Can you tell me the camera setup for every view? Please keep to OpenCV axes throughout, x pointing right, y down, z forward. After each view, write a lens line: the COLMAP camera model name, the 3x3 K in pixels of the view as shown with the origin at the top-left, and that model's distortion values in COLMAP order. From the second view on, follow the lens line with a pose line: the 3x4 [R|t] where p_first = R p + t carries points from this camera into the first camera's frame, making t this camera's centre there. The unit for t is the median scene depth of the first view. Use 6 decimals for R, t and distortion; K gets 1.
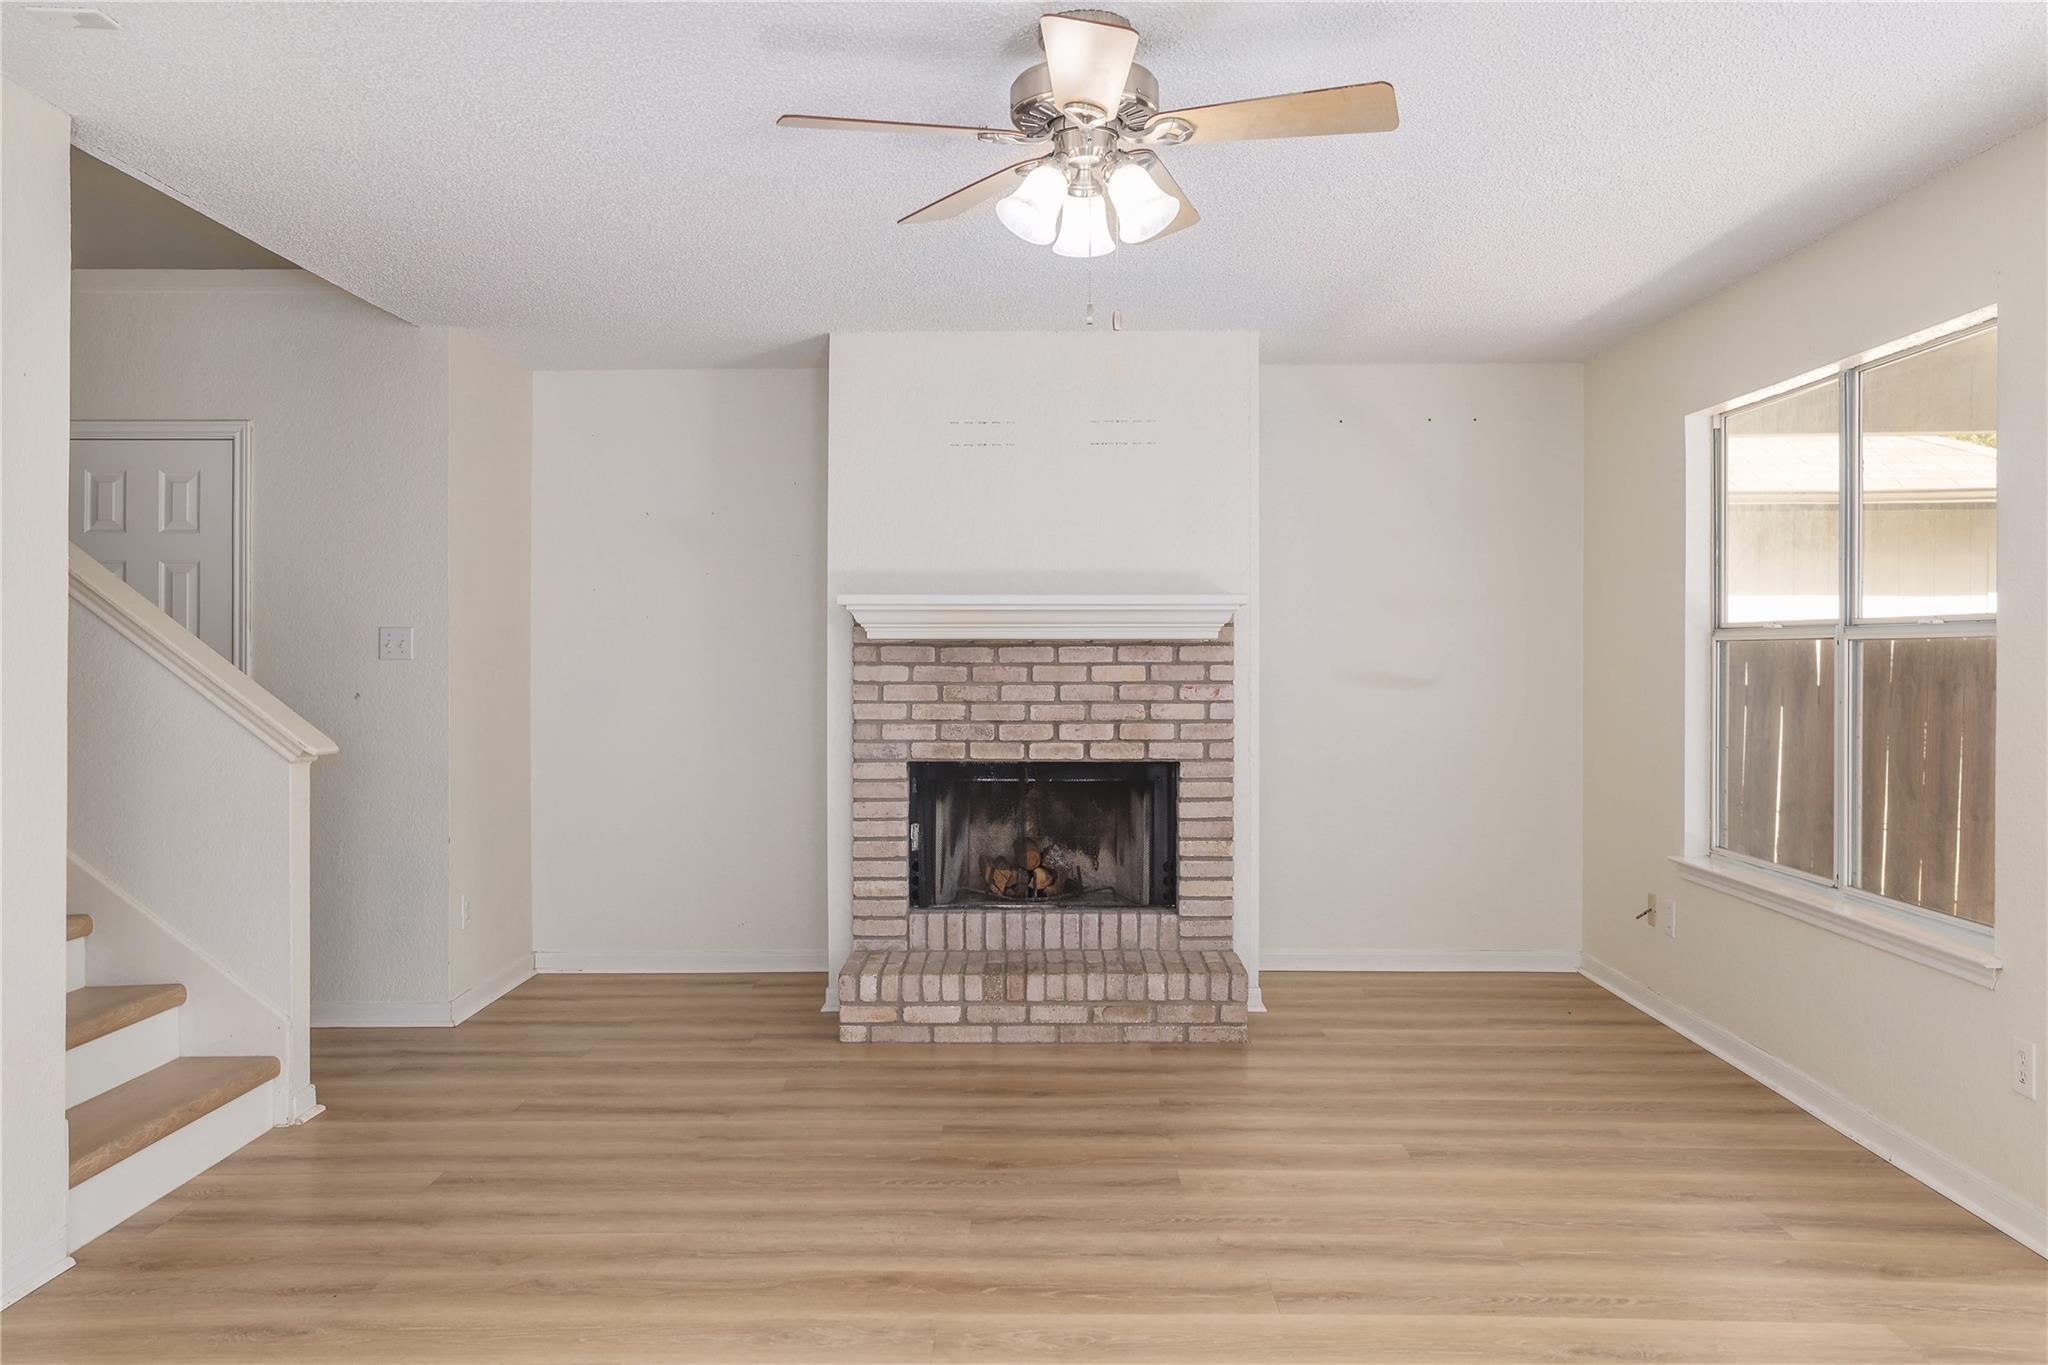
lens RADIAL K [[1636.3, 0, 1030.6], [0, 1636.3, 678.7], [0, 0, 1]] dist [0.004950, 0.018276]
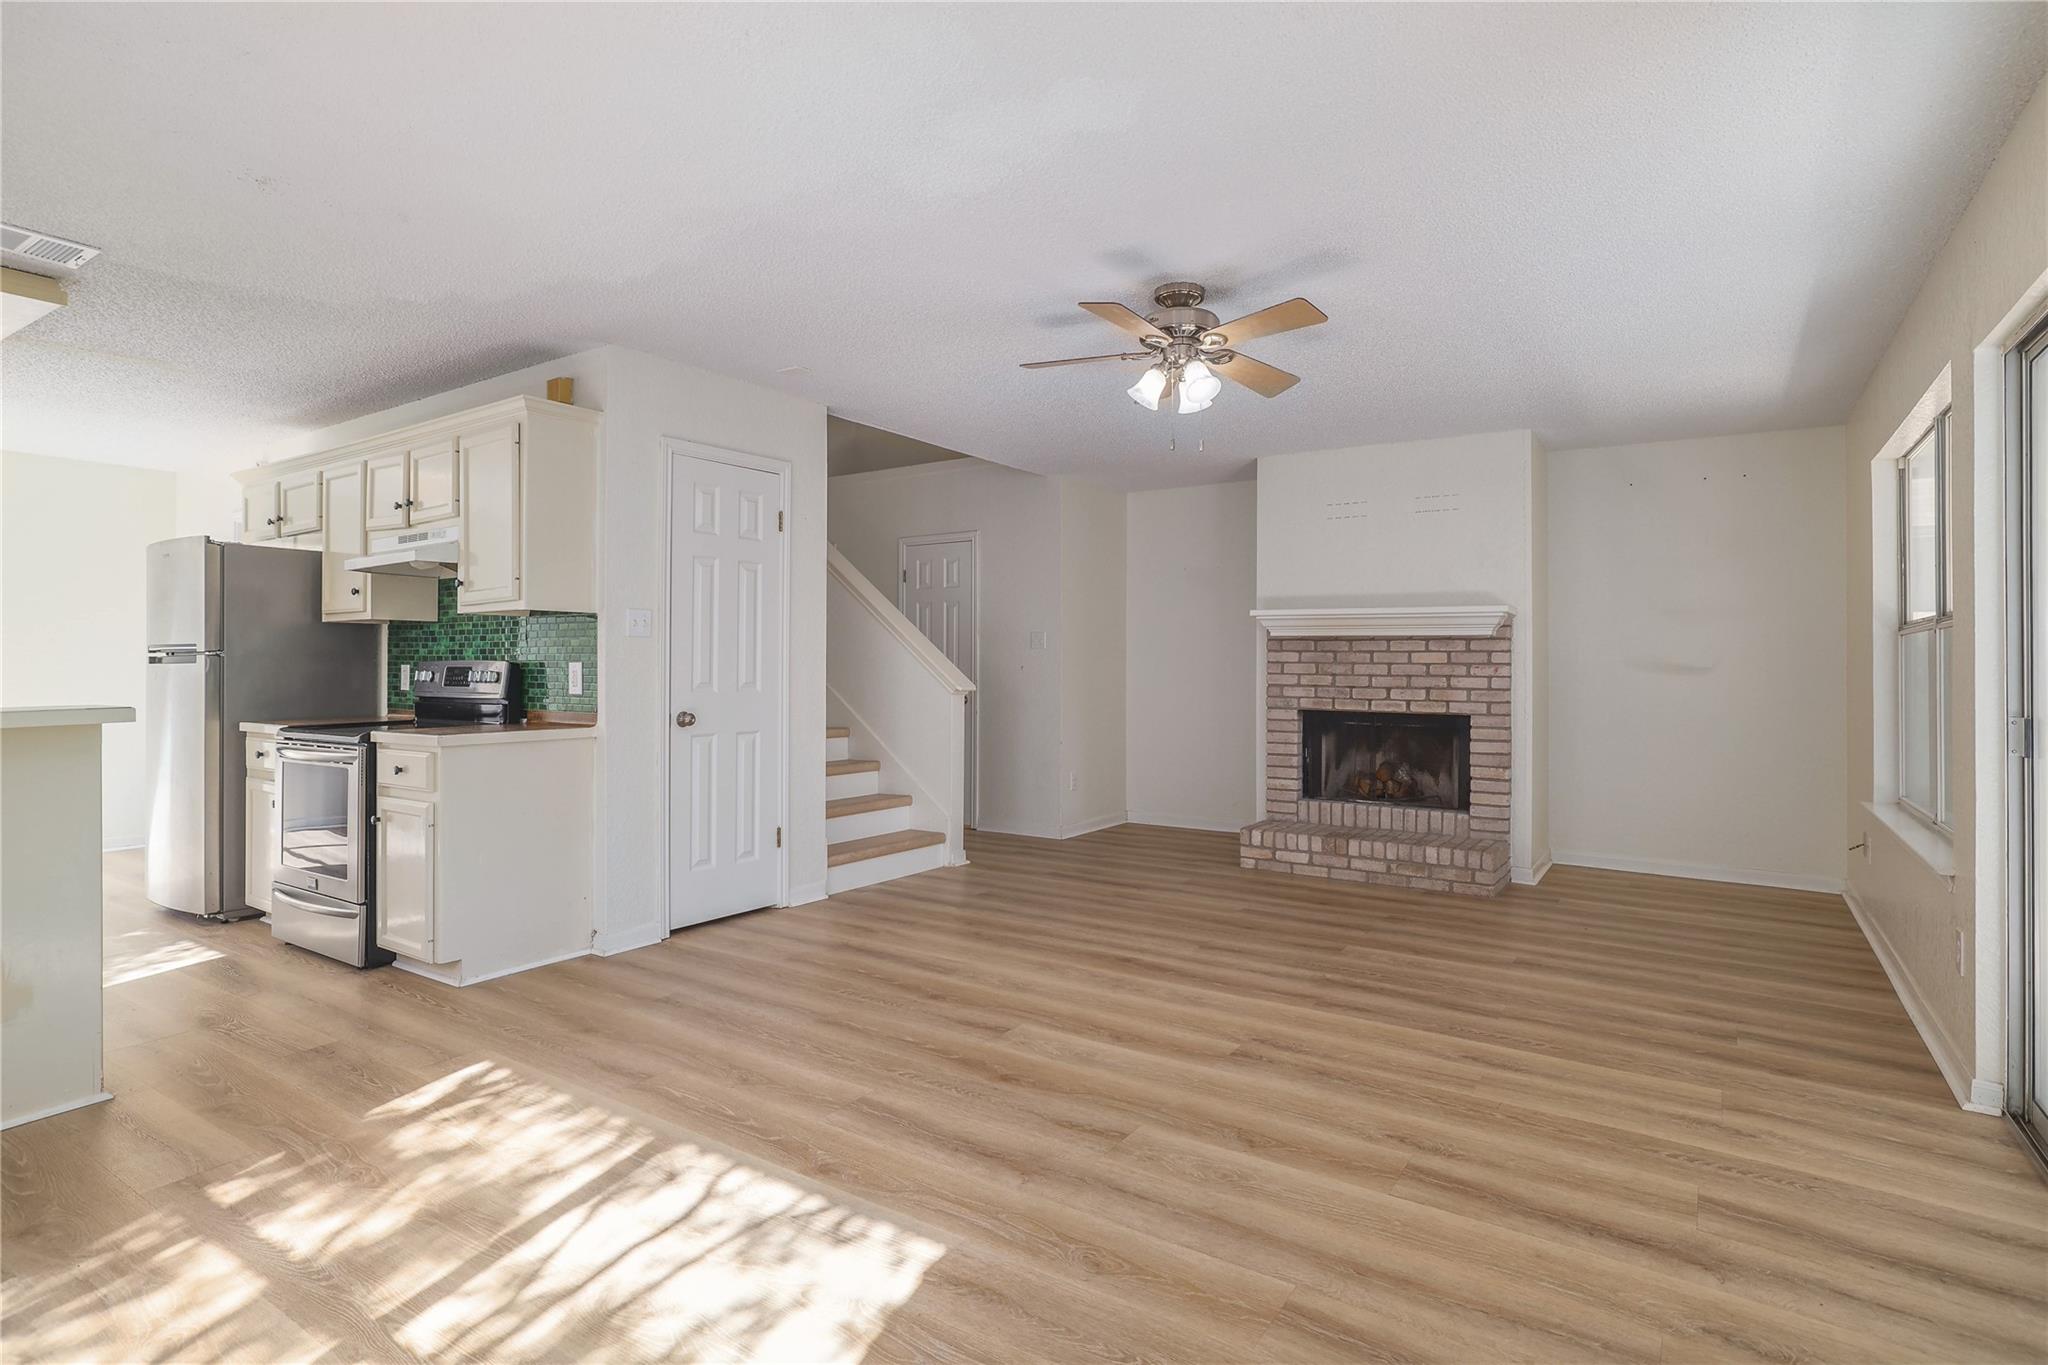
lens RADIAL K [[1034.7, 0, 1029.0], [0, 1034.7, 685.6], [0, 0, 1]] dist [-0.010526, 0.000593]
pose [[0.842015, 0.018983, -0.539120, 0.283609], [-0.018597, 0.999808, 0.006159, 0.026291], [0.539133, 0.004840, 0.842207, -0.047412]]
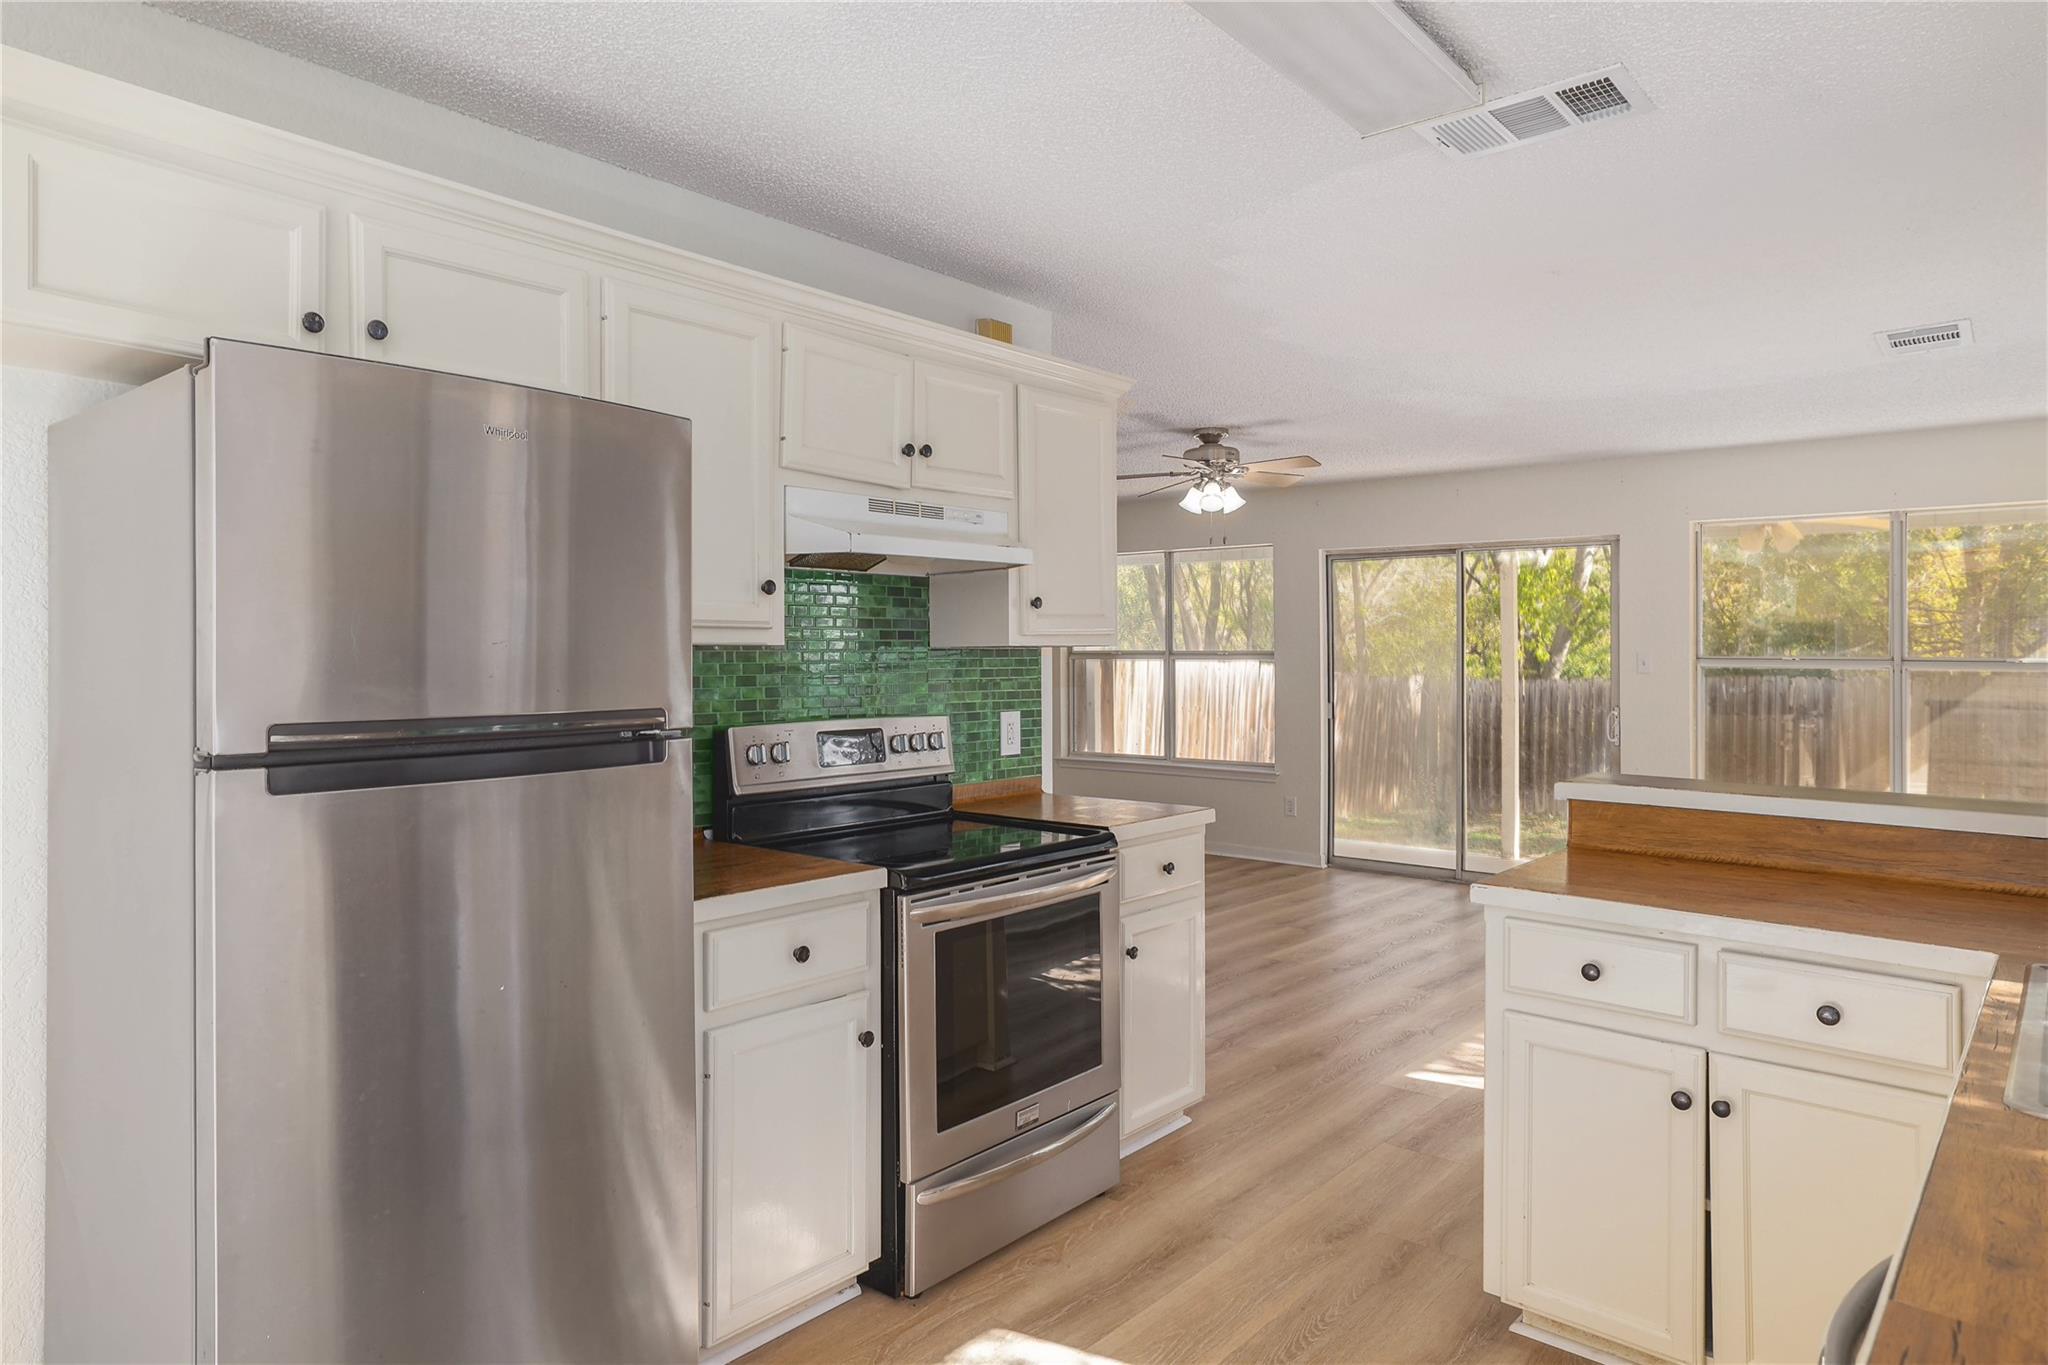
lens RADIAL K [[1258.6, 0, 1029.6], [0, 1258.6, 657.0], [0, 0, 1]] dist [-0.000795, 0.010487]
pose [[0.630454, 0.003947, 0.776217, -0.954539], [0.014474, 0.999753, -0.016840, 0.001742], [-0.776092, 0.021852, 0.630241, -0.033781]]
